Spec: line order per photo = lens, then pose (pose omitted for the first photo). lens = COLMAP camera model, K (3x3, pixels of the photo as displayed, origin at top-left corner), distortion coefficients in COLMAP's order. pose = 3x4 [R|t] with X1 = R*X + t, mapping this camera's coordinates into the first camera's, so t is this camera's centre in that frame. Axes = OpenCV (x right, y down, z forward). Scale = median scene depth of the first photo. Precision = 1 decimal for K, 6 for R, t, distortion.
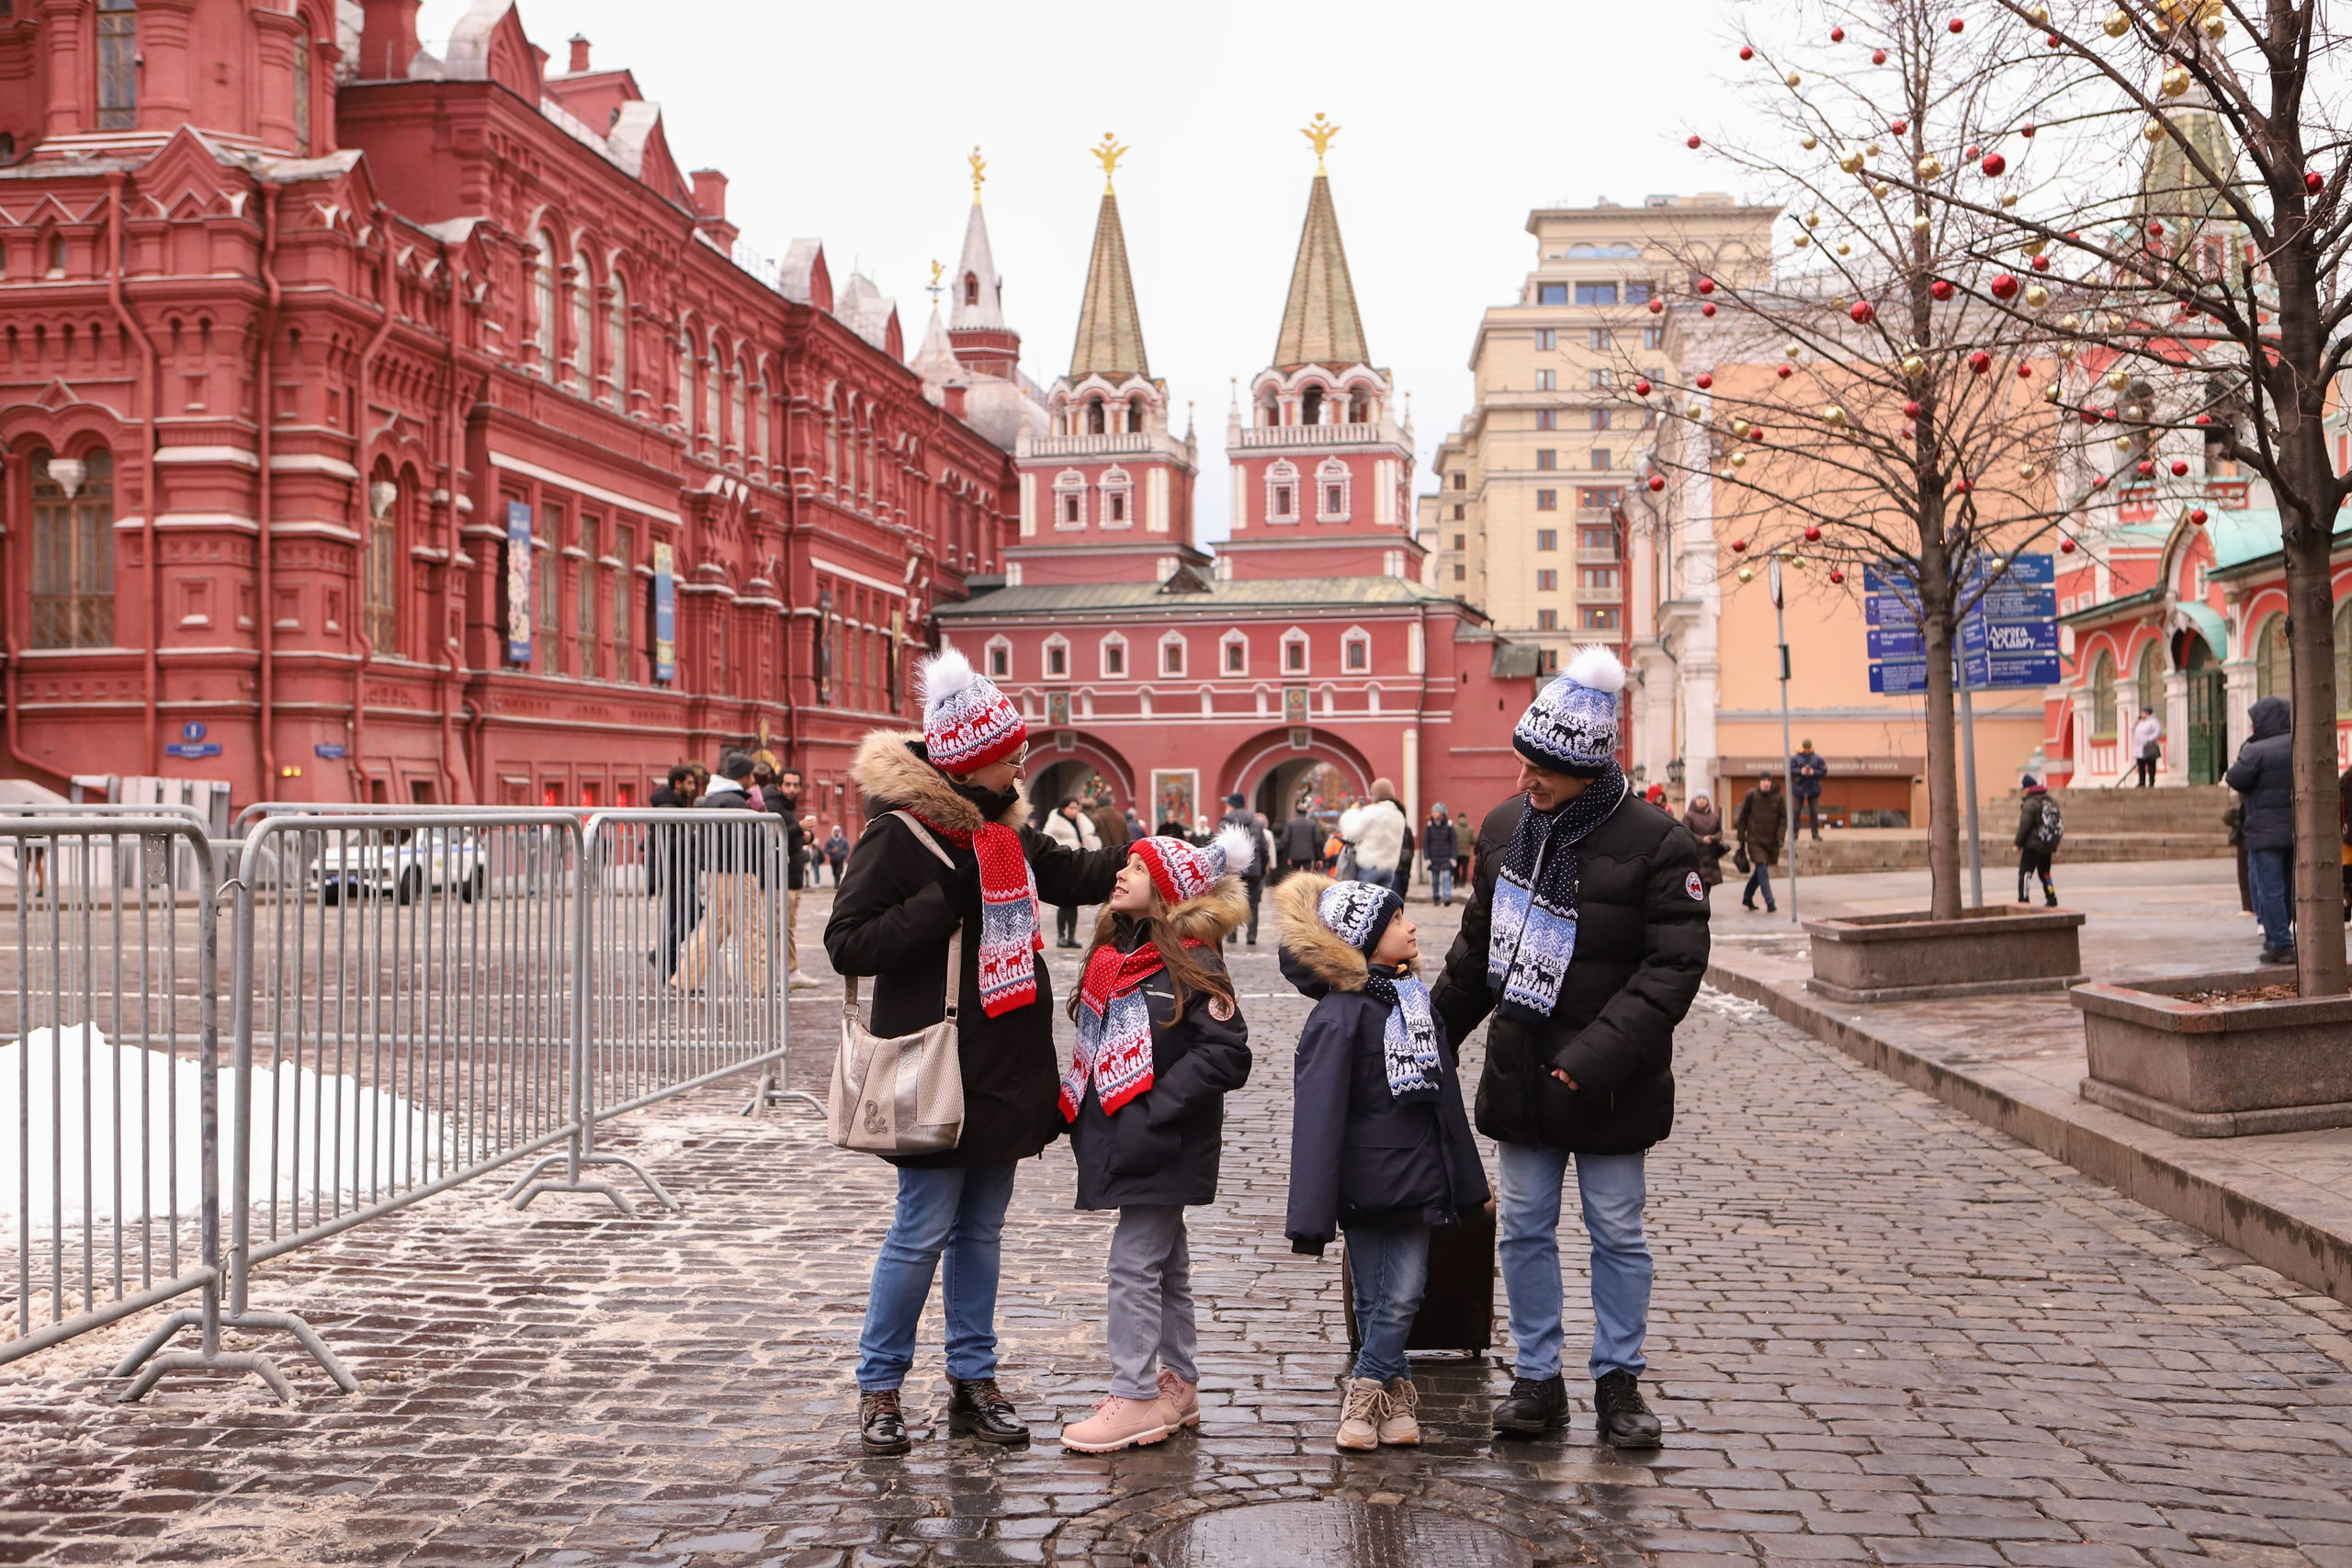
lens RADIAL K [[2528.5, 0, 1176.0], [0, 2528.5, 784.0], [0, 0, 1]] dist [0.006559, -0.006838]
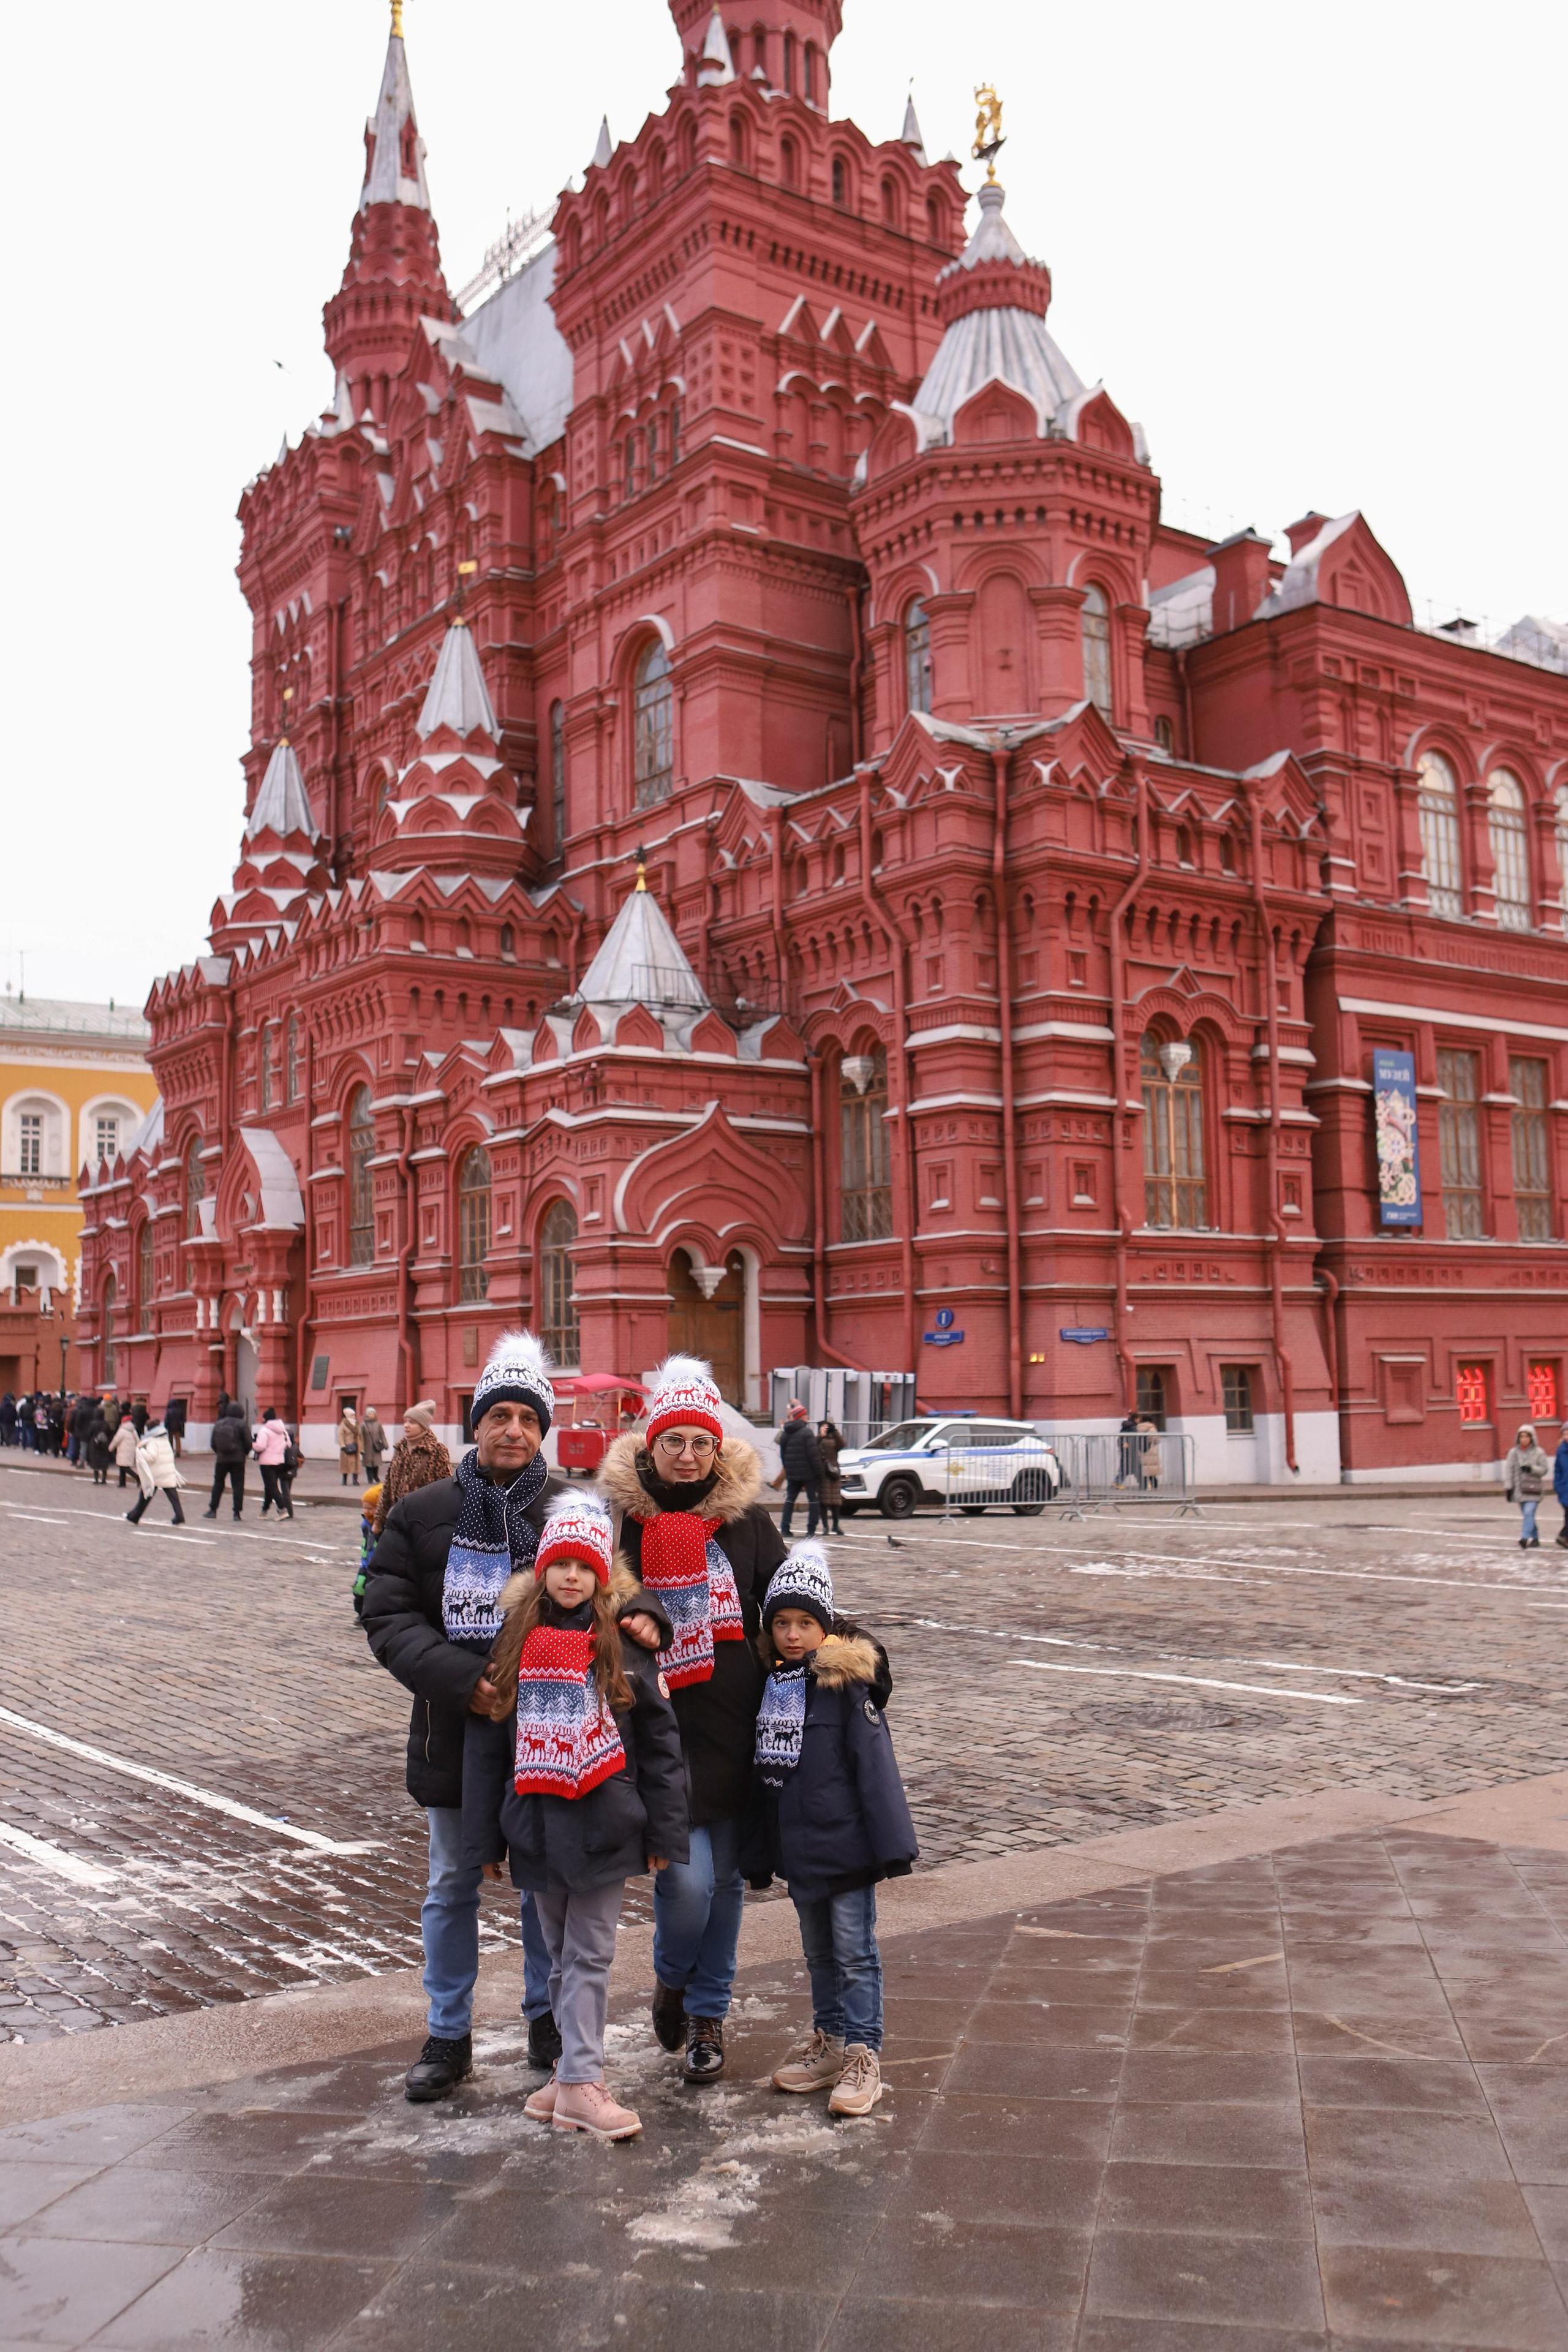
lens RADIAL K [[2096.9, 0, 784.0], [0, 2096.9, 1176.0], [0, 0, 1]] dist [-0.010408, -0.001825]
pose [[0.682597, -0.076868, -0.726741, 0.151447], [0.017696, 0.995900, -0.088717, -0.004737], [0.730580, 0.047697, 0.681159, 0.383818]]
